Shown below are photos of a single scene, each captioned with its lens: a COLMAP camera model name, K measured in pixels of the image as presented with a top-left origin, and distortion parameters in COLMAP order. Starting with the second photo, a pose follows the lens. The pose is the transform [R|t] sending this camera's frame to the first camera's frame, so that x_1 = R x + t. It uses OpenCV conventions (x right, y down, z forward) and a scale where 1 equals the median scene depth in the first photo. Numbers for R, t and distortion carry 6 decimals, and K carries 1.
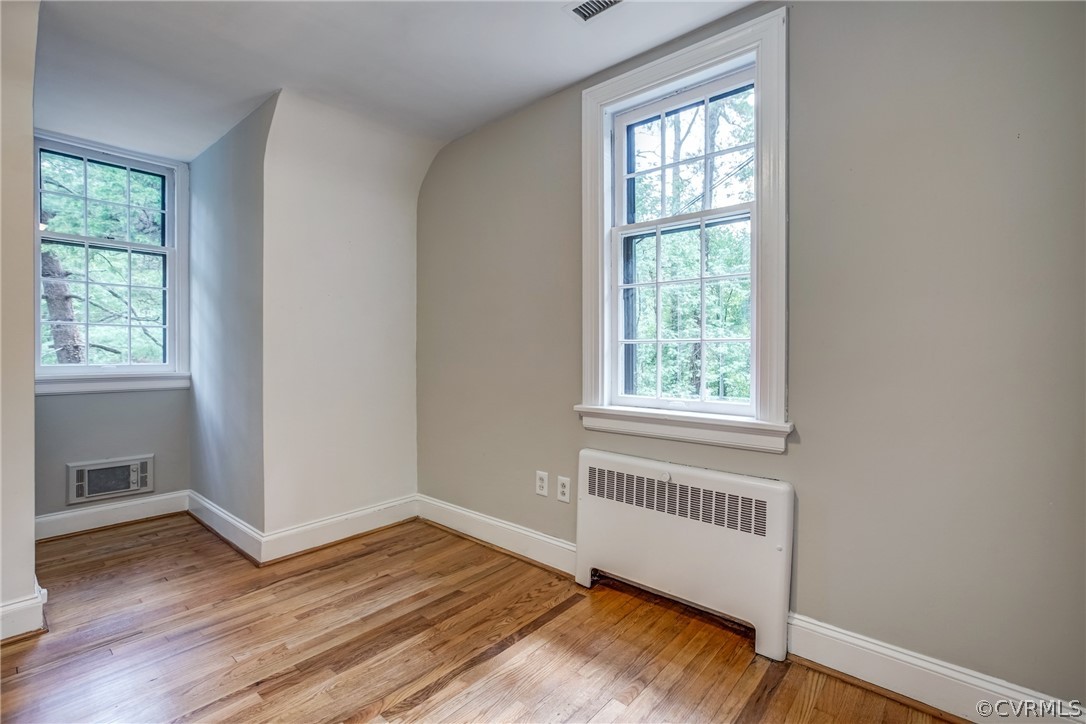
lens RADIAL K [[502.1, 0, 542.8], [0, 502.1, 354.0], [0, 0, 1]] dist [-0.040105, 0.024029]
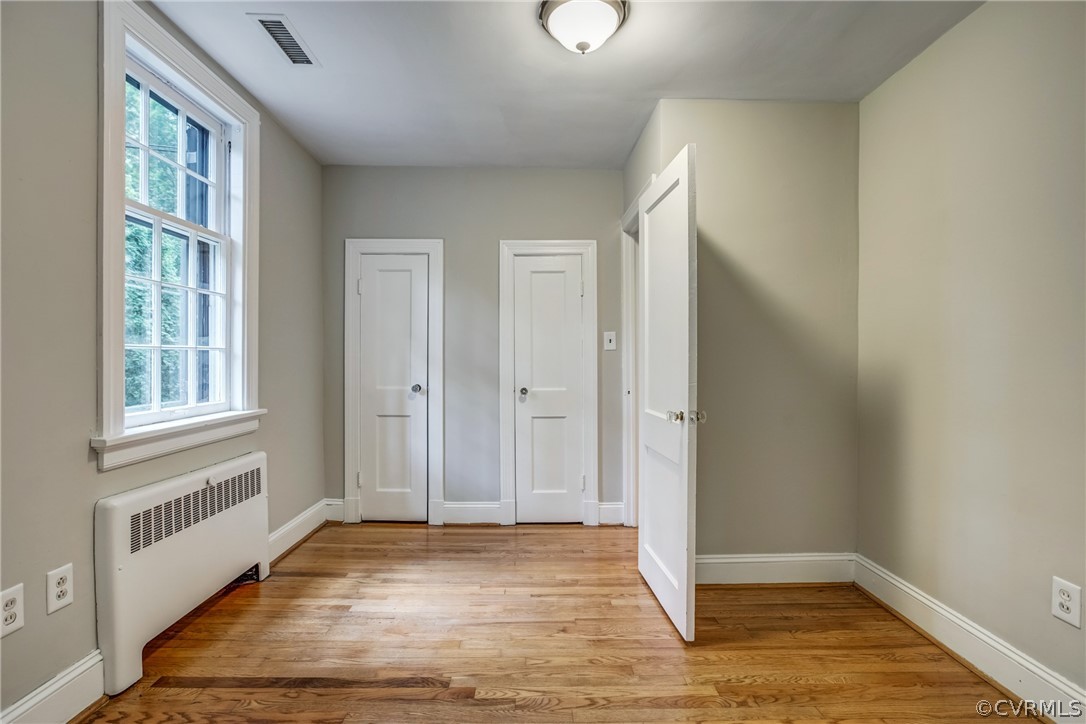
lens RADIAL K [[502.1, 0, 542.8], [0, 502.1, 354.0], [0, 0, 1]] dist [-0.040105, 0.024029]
pose [[-0.670818, 0.002035, 0.741619, -0.950033], [-0.000573, 0.999995, -0.003263, -0.011068], [-0.741622, -0.002614, -0.670813, 1.166405]]
